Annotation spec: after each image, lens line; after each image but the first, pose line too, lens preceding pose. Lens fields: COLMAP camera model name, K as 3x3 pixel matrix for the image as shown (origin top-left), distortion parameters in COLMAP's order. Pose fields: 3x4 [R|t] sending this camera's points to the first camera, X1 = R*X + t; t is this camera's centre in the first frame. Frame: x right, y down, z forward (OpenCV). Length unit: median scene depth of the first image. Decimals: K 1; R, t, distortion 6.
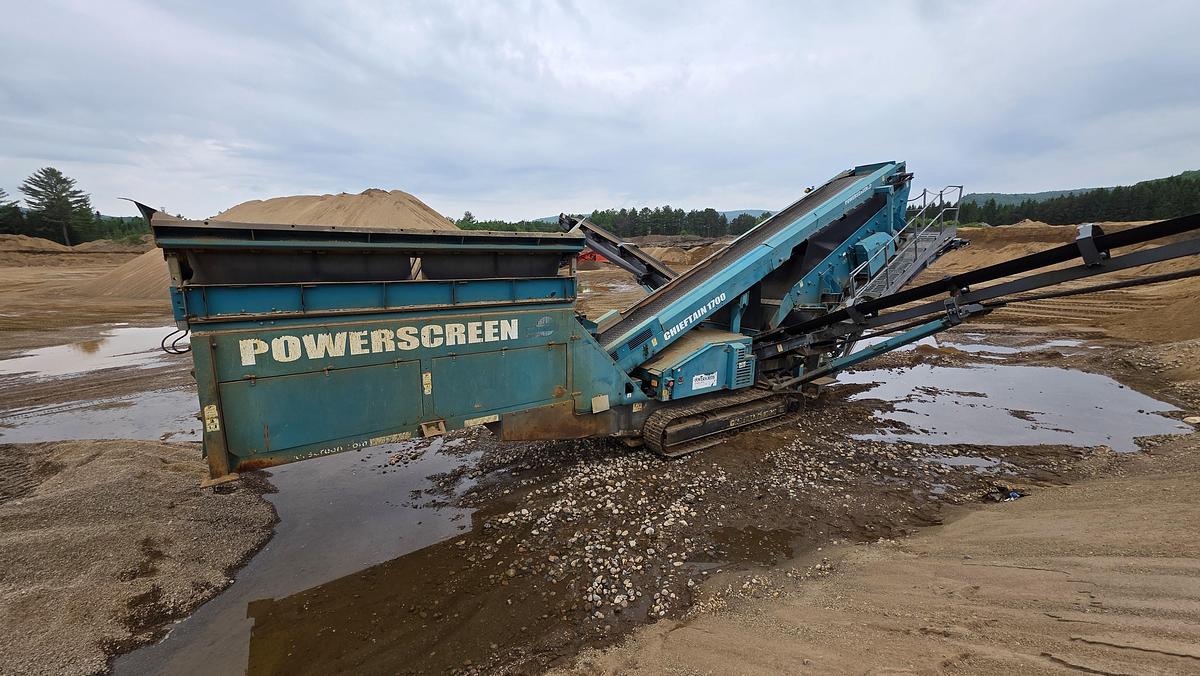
lens RADIAL K [[474.4, 0, 598.7], [0, 474.4, 338.6], [0, 0, 1]] dist [0.004556, -0.000167]
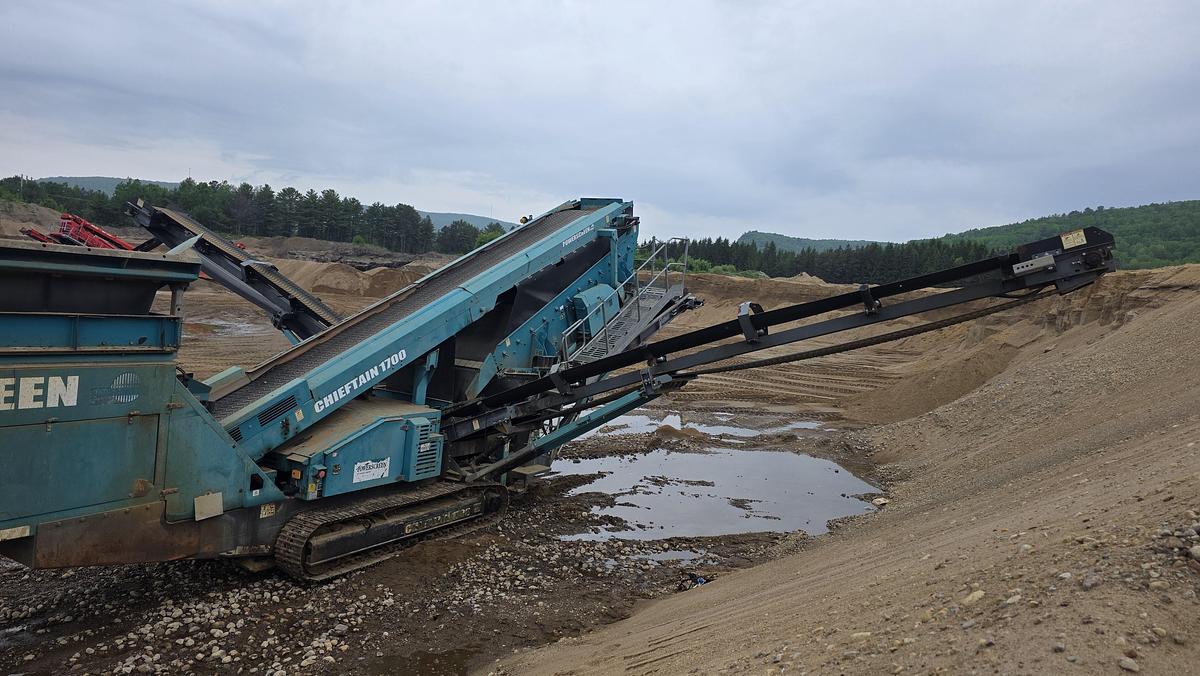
lens RADIAL K [[801.2, 0, 612.1], [0, 801.2, 333.1], [0, 0, 1]] dist [0.072265, -0.069150]
pose [[0.883188, 0.056797, 0.465568, -0.037608], [-0.005342, 0.993794, -0.111104, 0.017158], [-0.468989, 0.095638, 0.878011, -0.272540]]
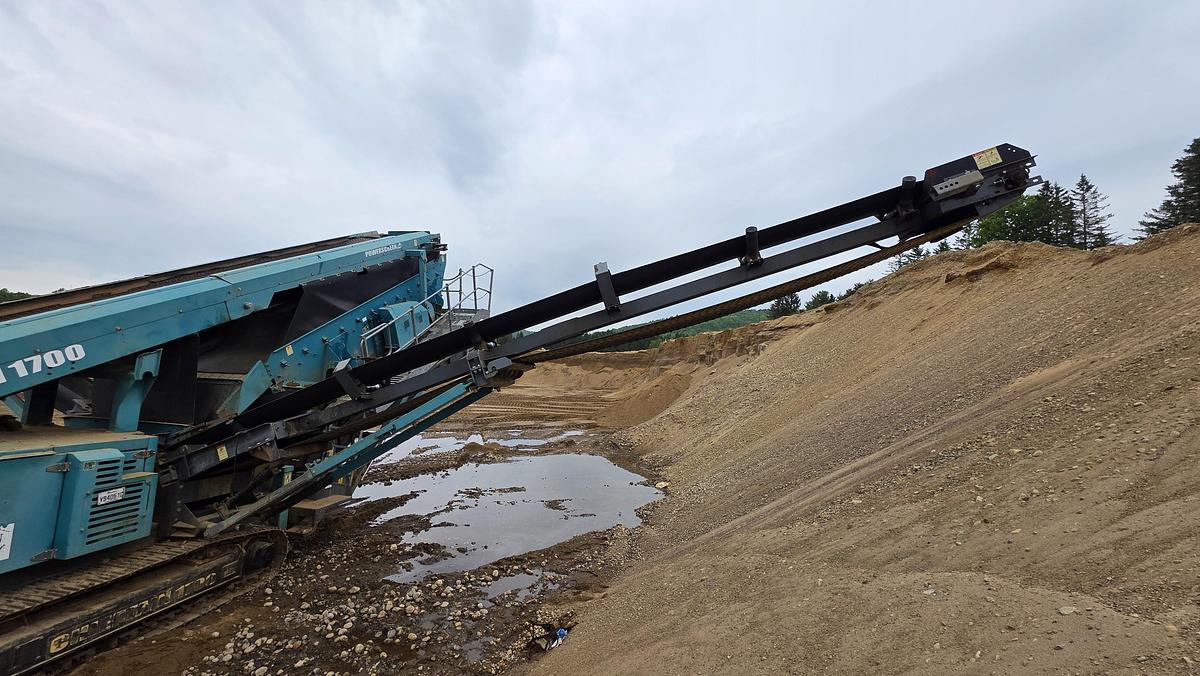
lens RADIAL K [[474.4, 0, 599.1], [0, 474.4, 340.2], [0, 0, 1]] dist [0.004556, -0.000167]
pose [[0.666384, 0.088068, 0.740389, 0.276195], [0.088372, 0.976672, -0.195712, 0.041877], [-0.740353, 0.195849, 0.643055, 0.331825]]
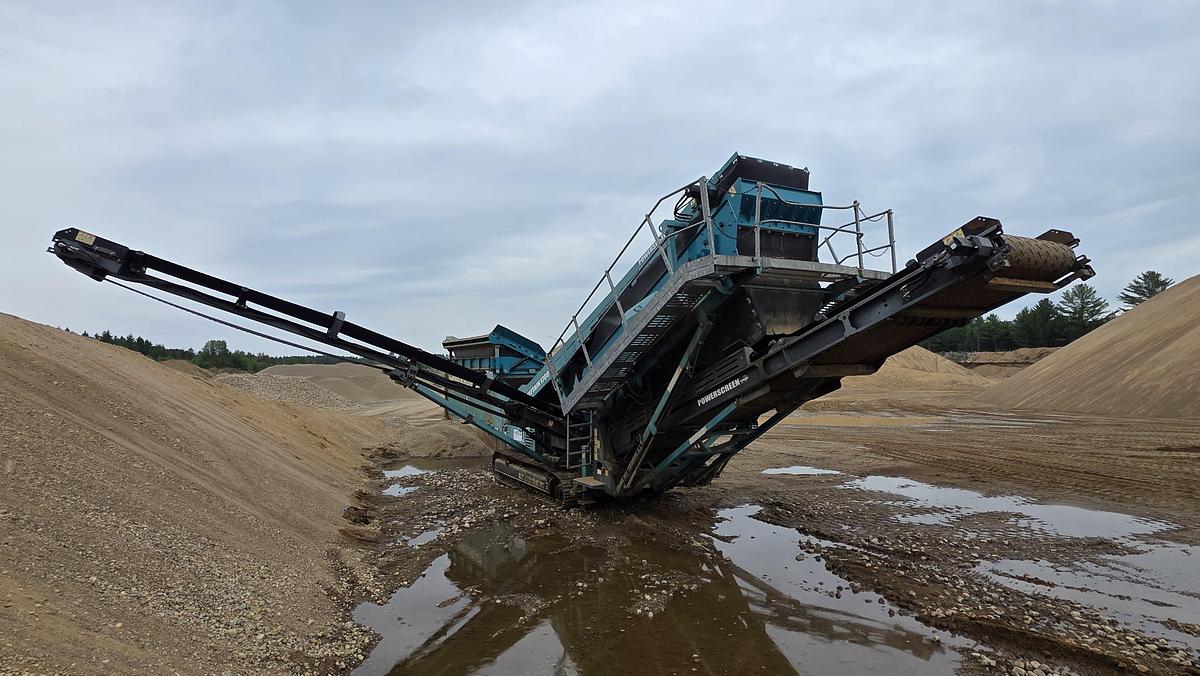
lens RADIAL K [[617.1, 0, 599.7], [0, 617.1, 344.9], [0, 0, 1]] dist [0.004055, 0.000818]
pose [[-0.072186, -0.041415, -0.996531, 1.948111], [-0.165581, 0.985771, -0.028974, -0.147522], [0.983551, 0.162915, -0.078017, 1.334186]]
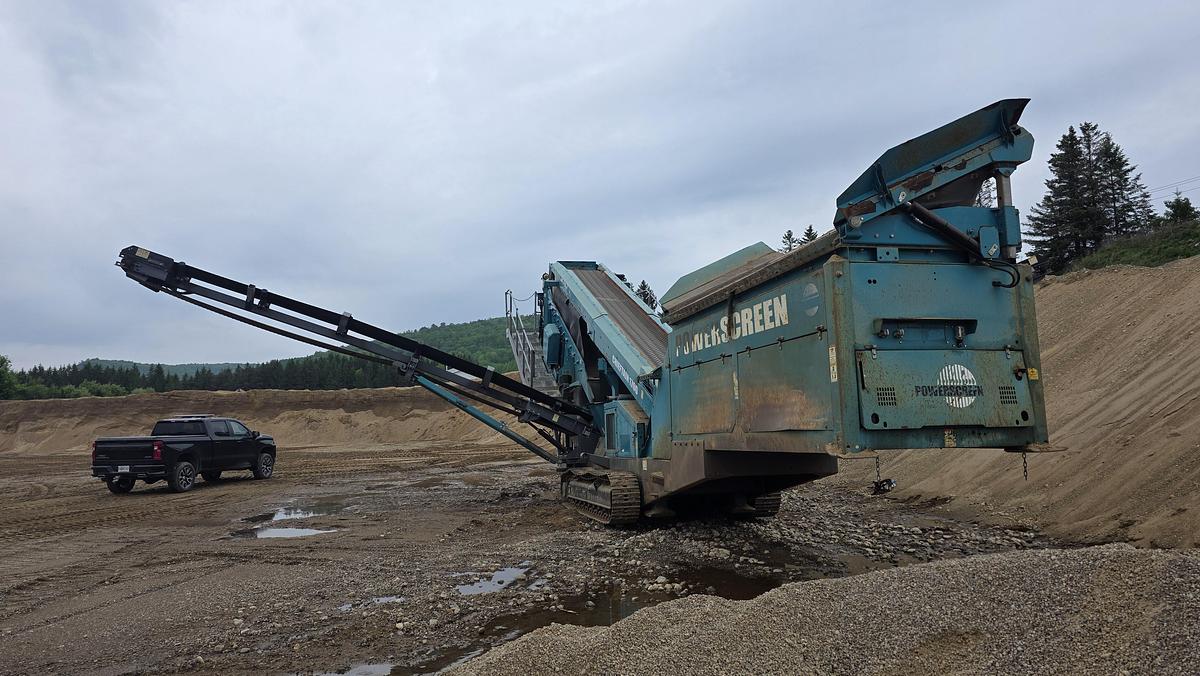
lens RADIAL K [[801.2, 0, 593.0], [0, 801.2, 340.6], [0, 0, 1]] dist [0.072265, -0.069150]
pose [[0.361821, 0.092084, 0.927689, -1.349040], [0.199549, 0.964395, -0.173556, 0.123800], [-0.910640, 0.247915, 0.330563, 0.676053]]
